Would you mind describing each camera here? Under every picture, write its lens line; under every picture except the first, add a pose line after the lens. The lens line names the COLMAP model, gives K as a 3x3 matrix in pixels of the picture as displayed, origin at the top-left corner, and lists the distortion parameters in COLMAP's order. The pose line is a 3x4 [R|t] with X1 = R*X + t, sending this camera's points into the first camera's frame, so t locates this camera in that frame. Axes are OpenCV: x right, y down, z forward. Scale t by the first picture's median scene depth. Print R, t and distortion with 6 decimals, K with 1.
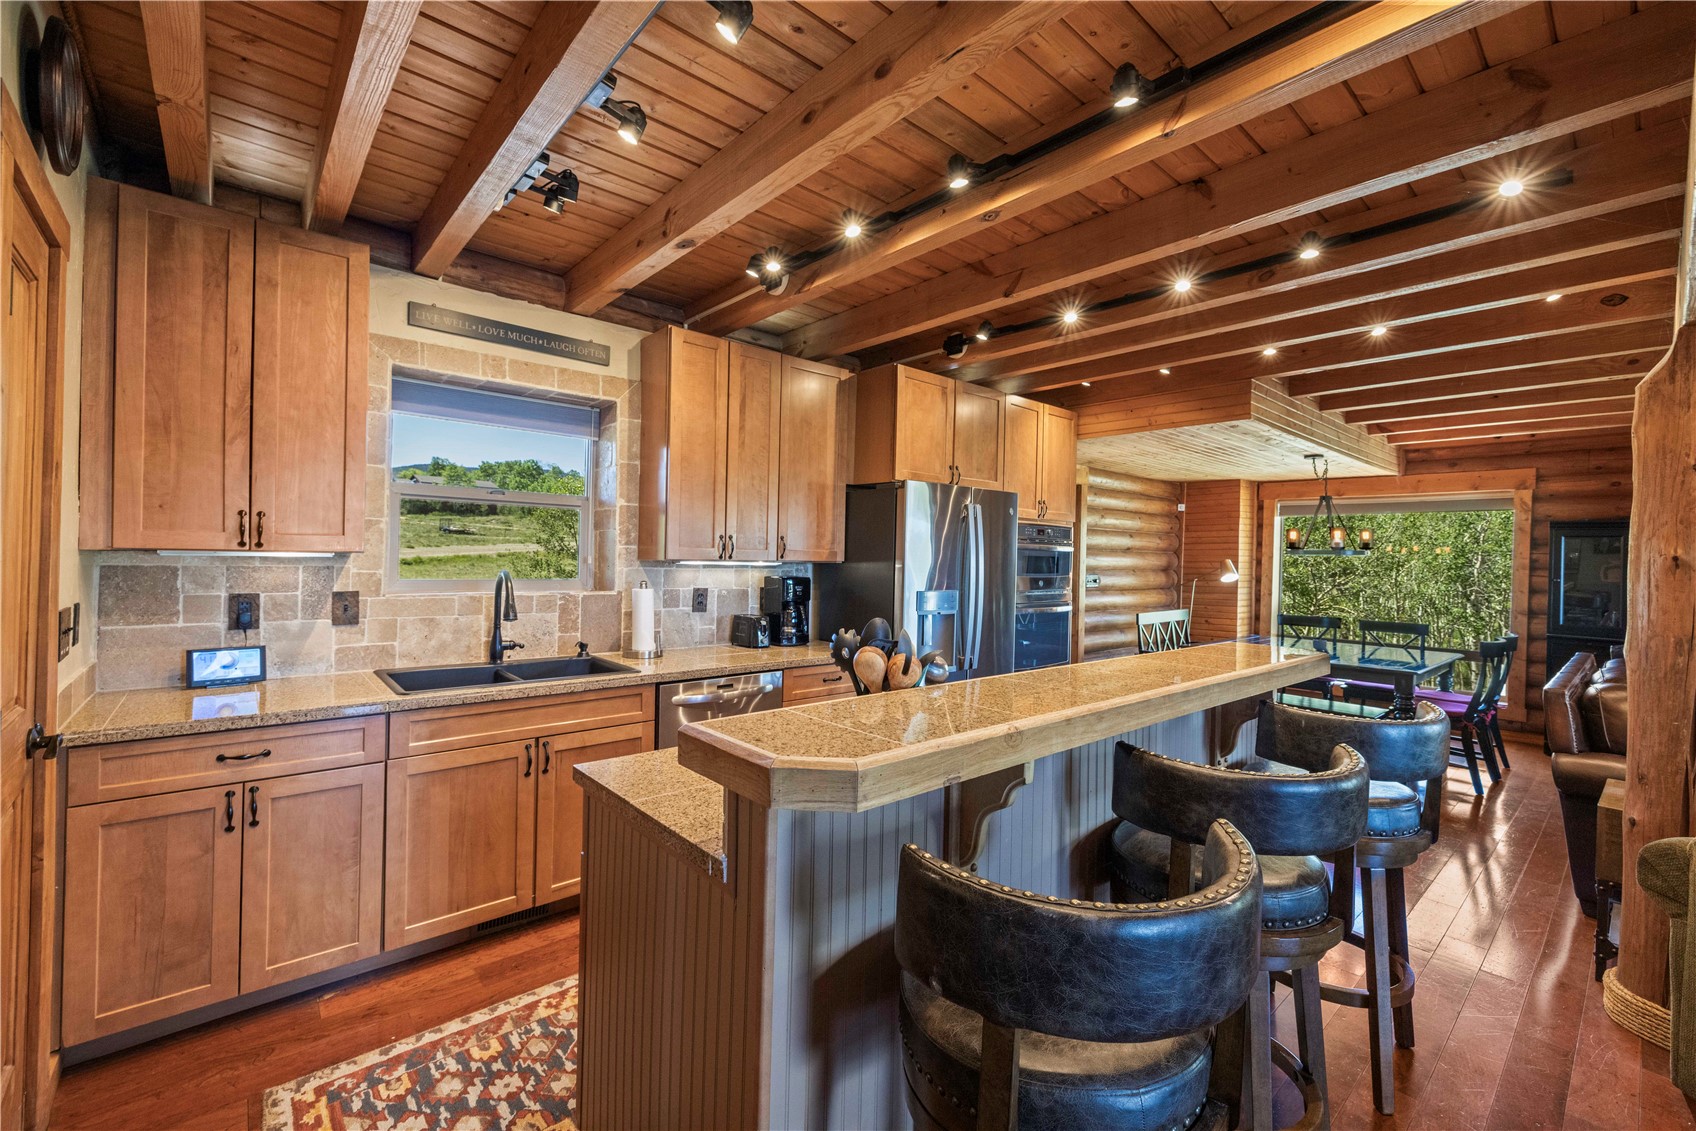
lens RADIAL K [[712.0, 0, 847.5], [0, 712.0, 555.5], [0, 0, 1]] dist [-0.002074, 0.000720]
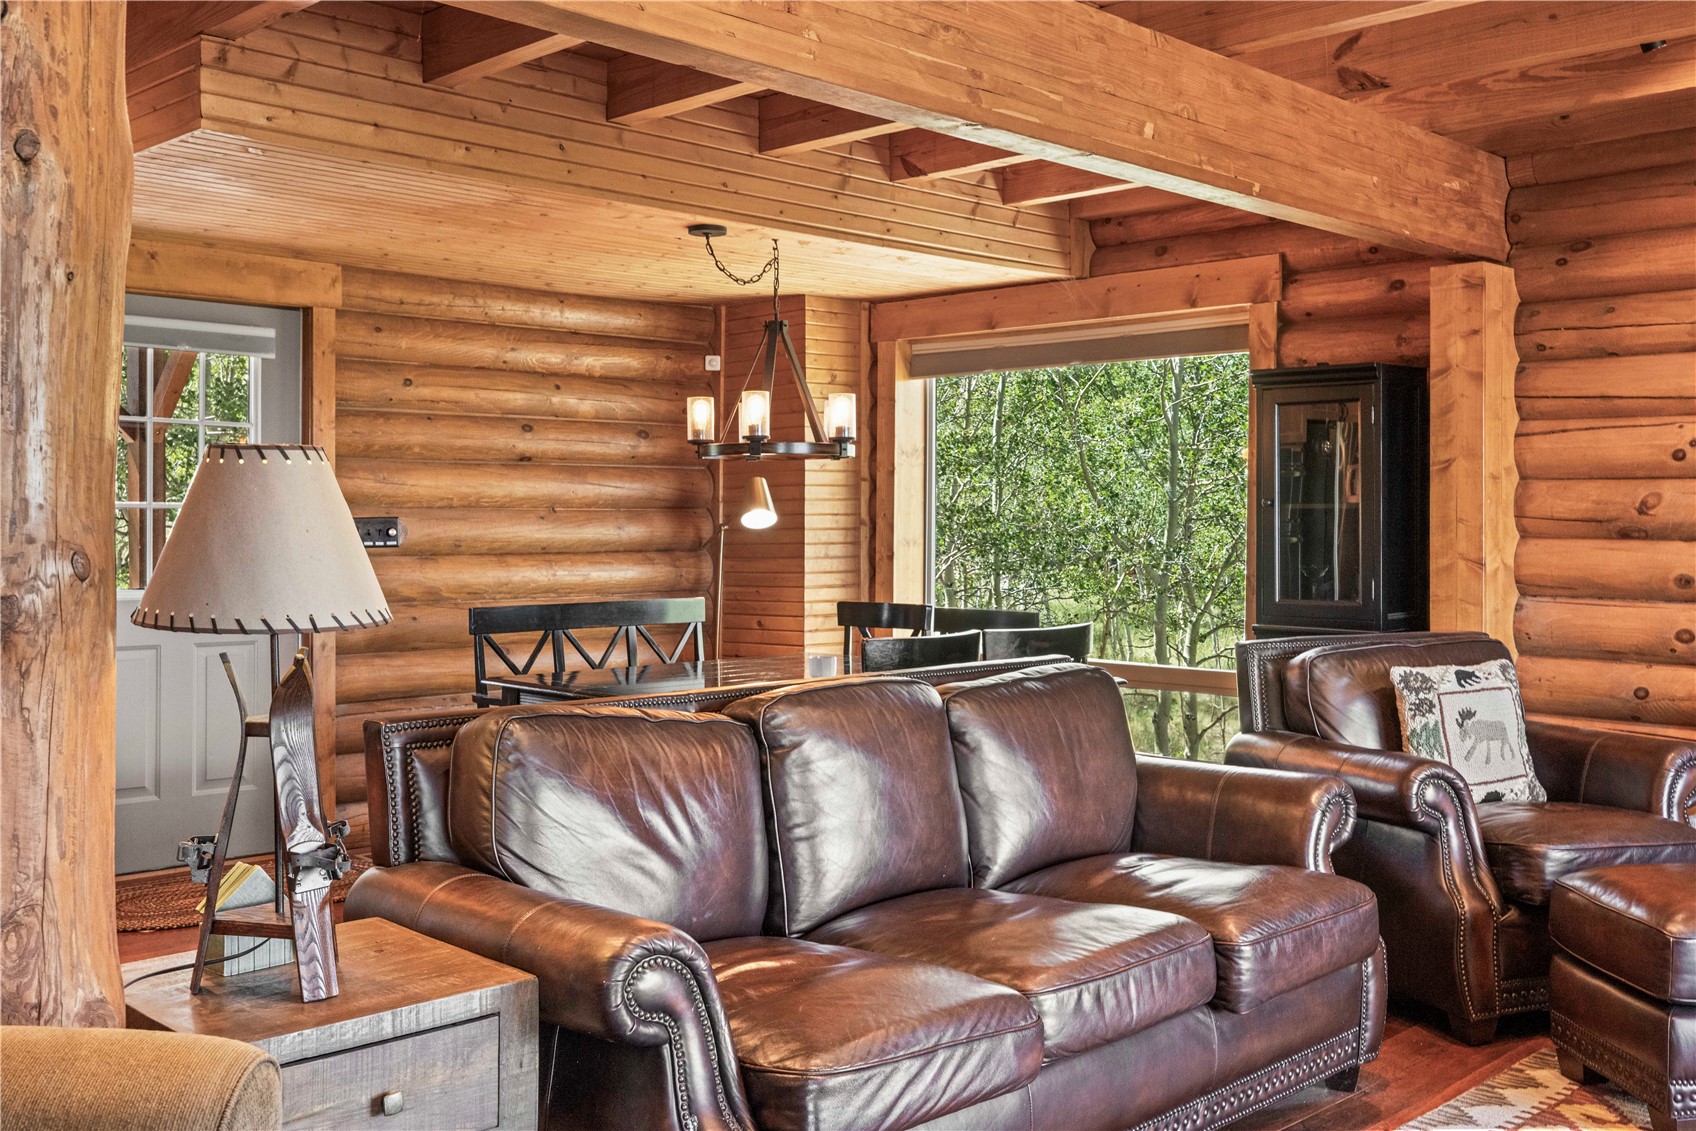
lens RADIAL K [[1649.0, 0, 861.1], [0, 1649.0, 527.8], [0, 0, 1]] dist [0.005627, 0.000000]
pose [[0.997796, -0.021694, 0.062712, 0.642549], [0.021257, 0.999745, 0.007616, 0.035110], [-0.062861, -0.006266, 0.998003, -0.014332]]
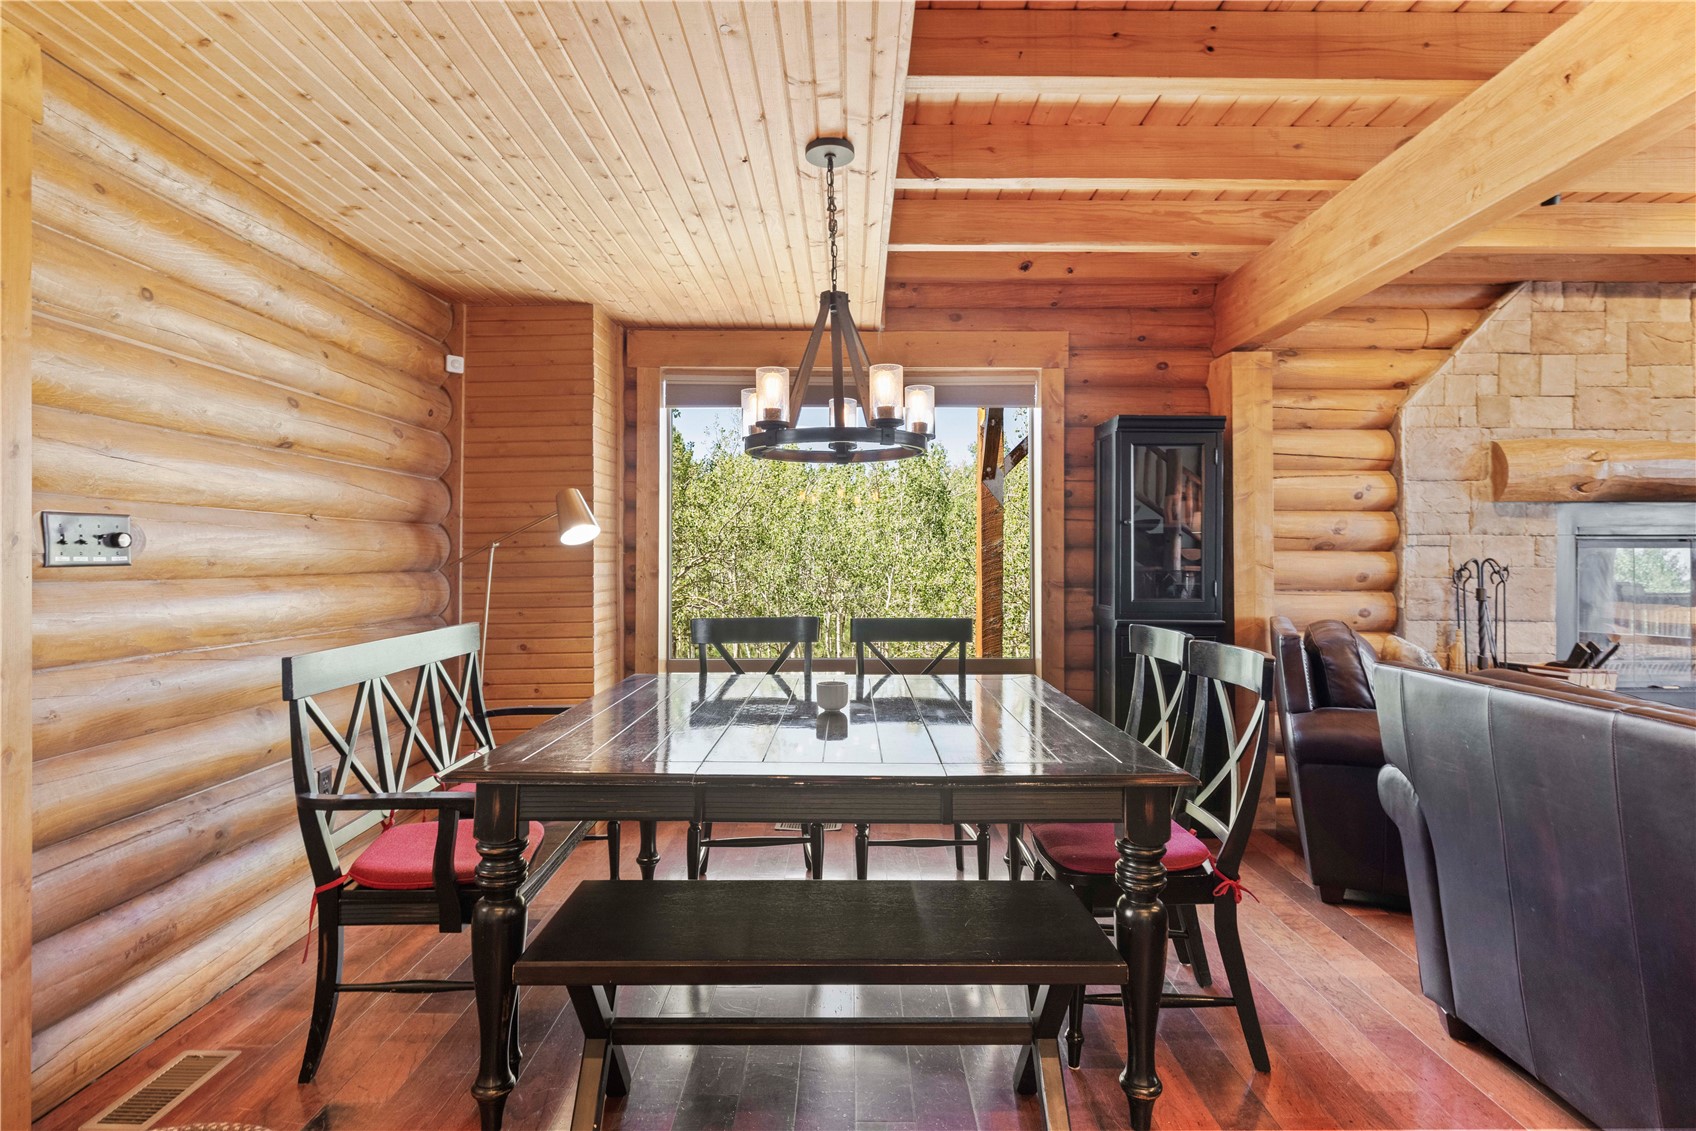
lens RADIAL K [[865.9, 0, 851.5], [0, 865.9, 560.5], [0, 0, 1]] dist [0.005857, -0.001821]
pose [[0.662777, -0.024119, 0.748428, 0.328047], [0.014423, 0.999707, 0.019445, 0.045334], [-0.748678, -0.002093, 0.662931, 0.672575]]
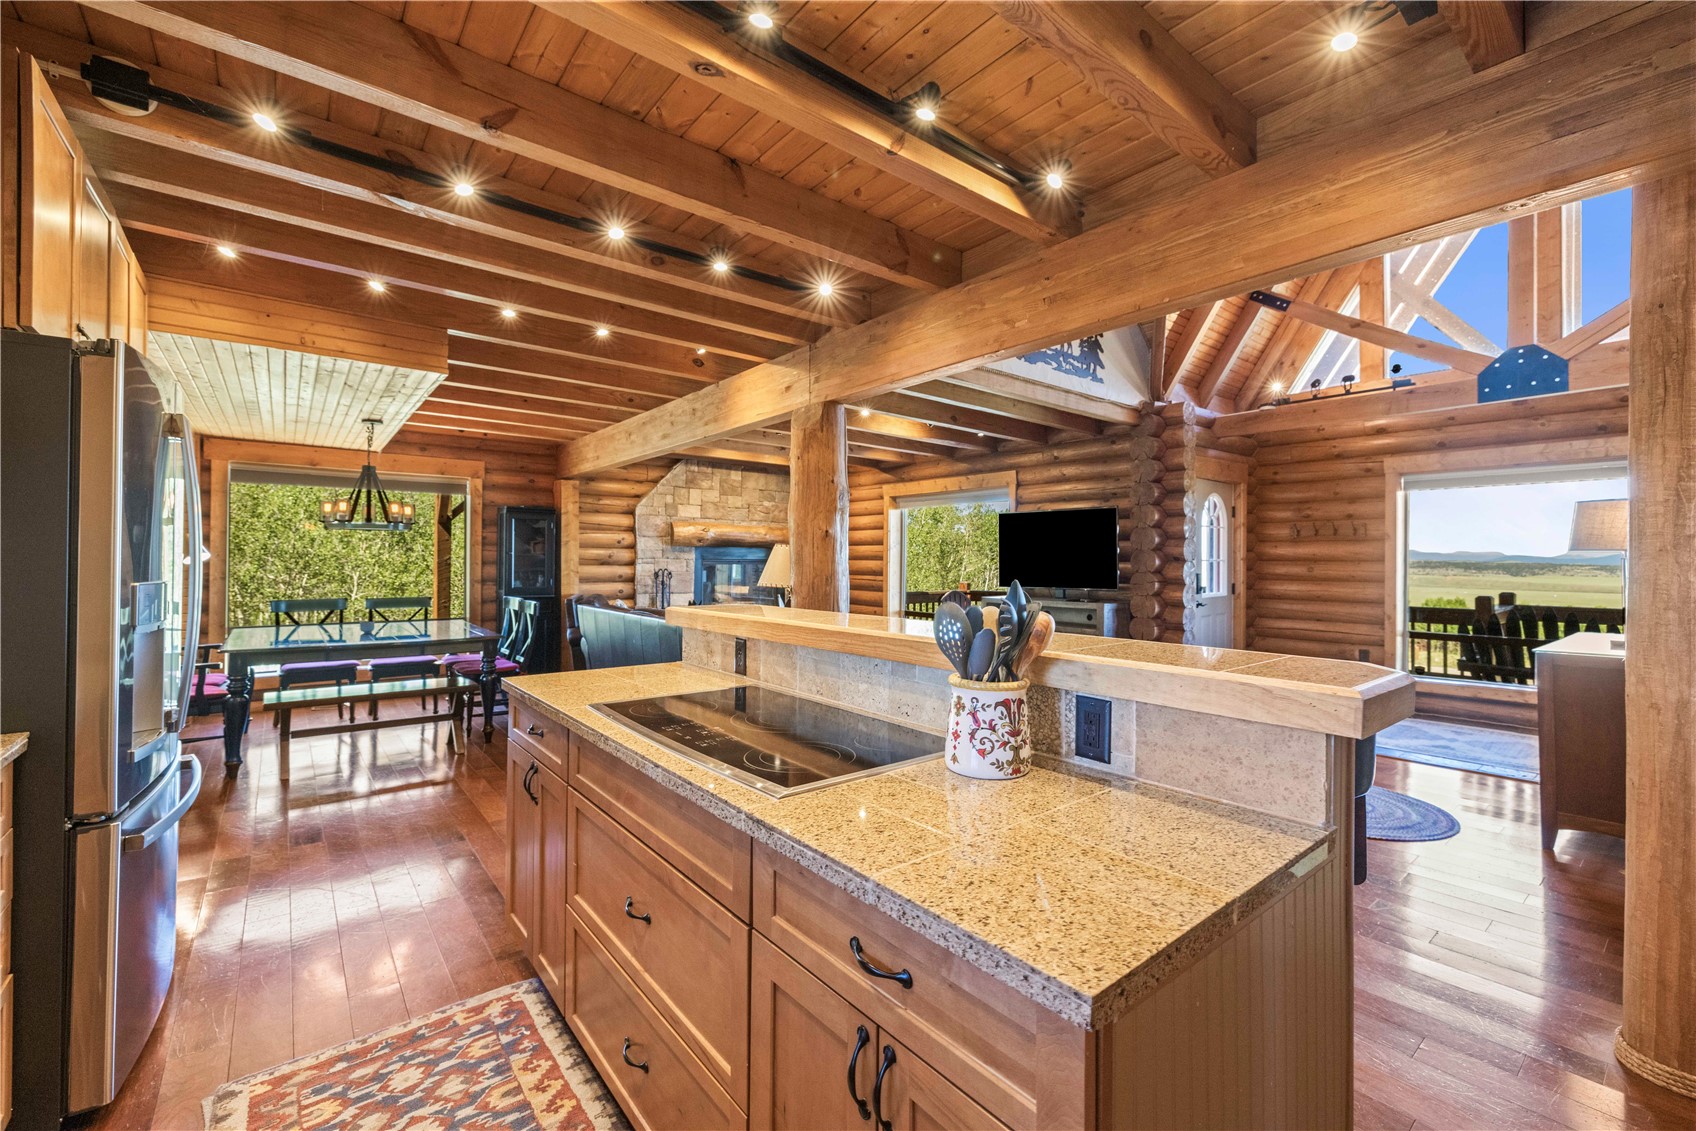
lens RADIAL K [[712.0, 0, 857.9], [0, 712.0, 556.5], [0, 0, 1]] dist [-0.002074, 0.000720]
pose [[0.045318, -0.017429, 0.998821, -0.220019], [-0.009303, 0.999797, 0.017868, 0.011439], [-0.998929, -0.010102, 0.045147, 0.309314]]
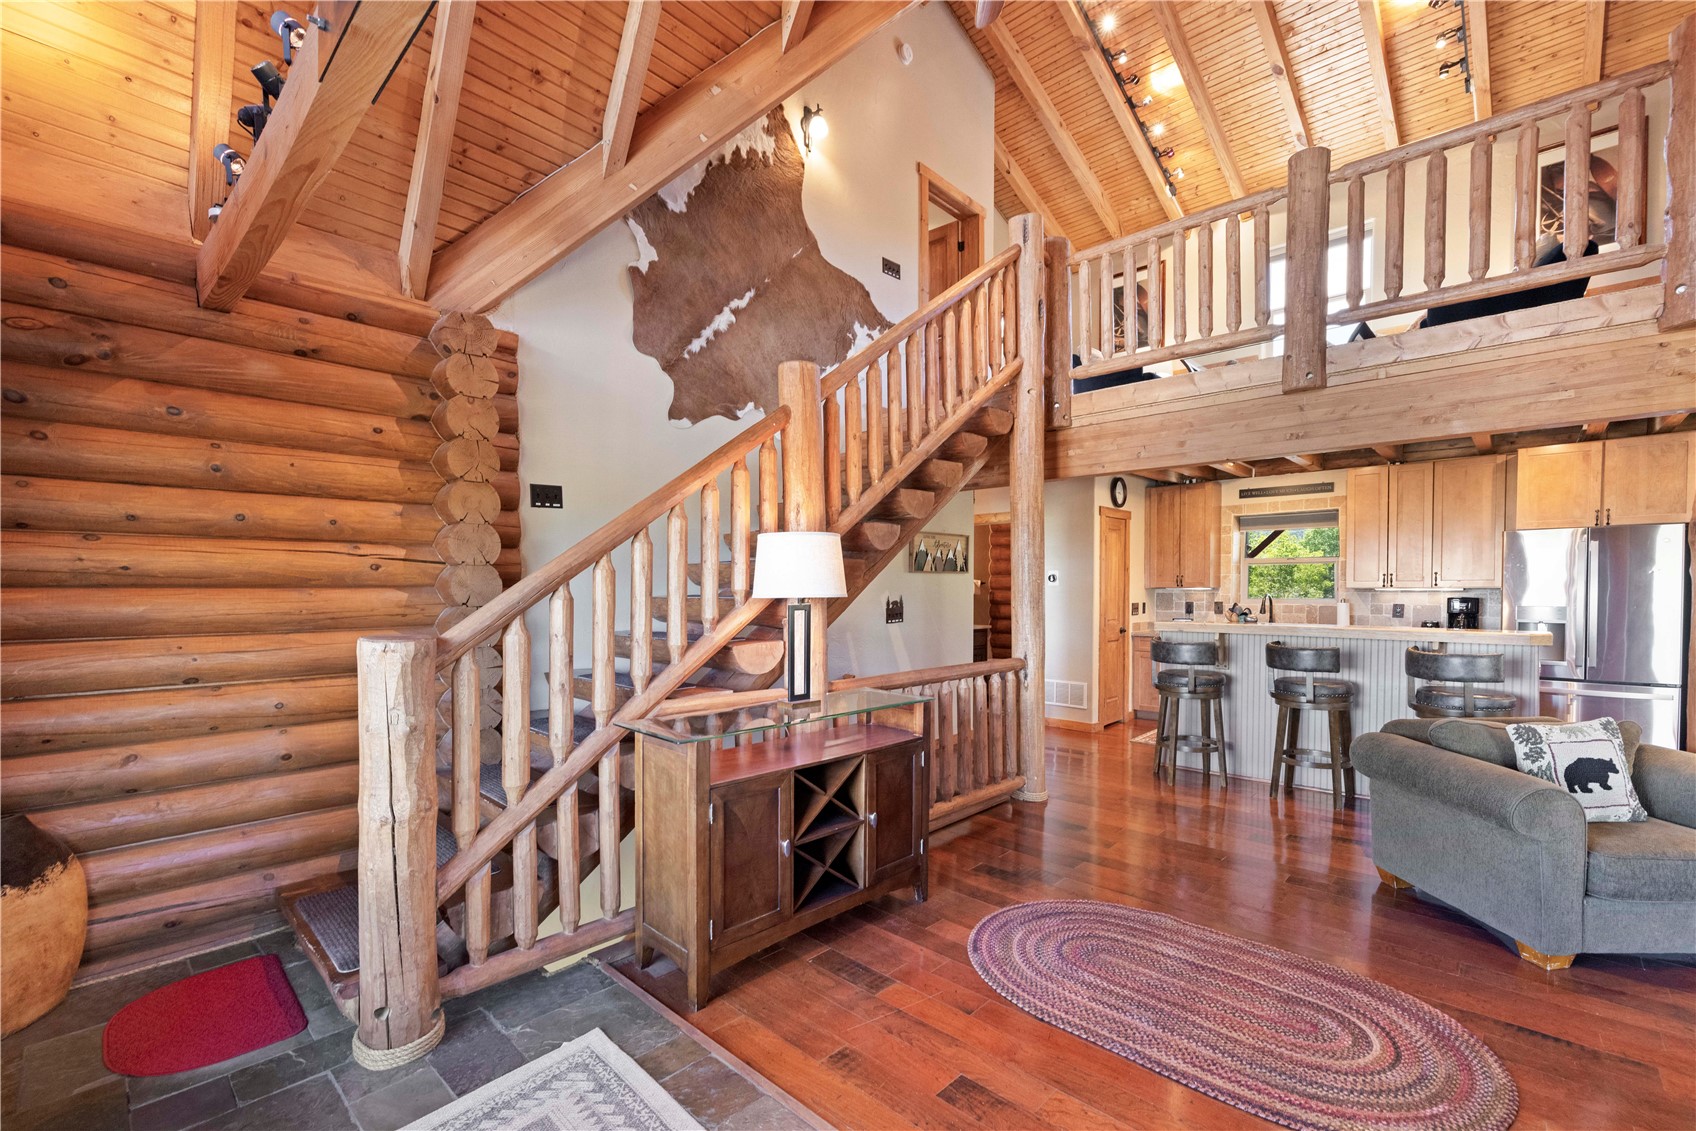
lens RADIAL K [[712.0, 0, 830.7], [0, 712.0, 607.4], [0, 0, 1]] dist [-0.002074, 0.000720]
pose [[0.070982, 0.010651, -0.997421, 0.922934], [0.005810, 0.999922, 0.011091, 0.016367], [0.997461, -0.006582, 0.070914, -0.328754]]
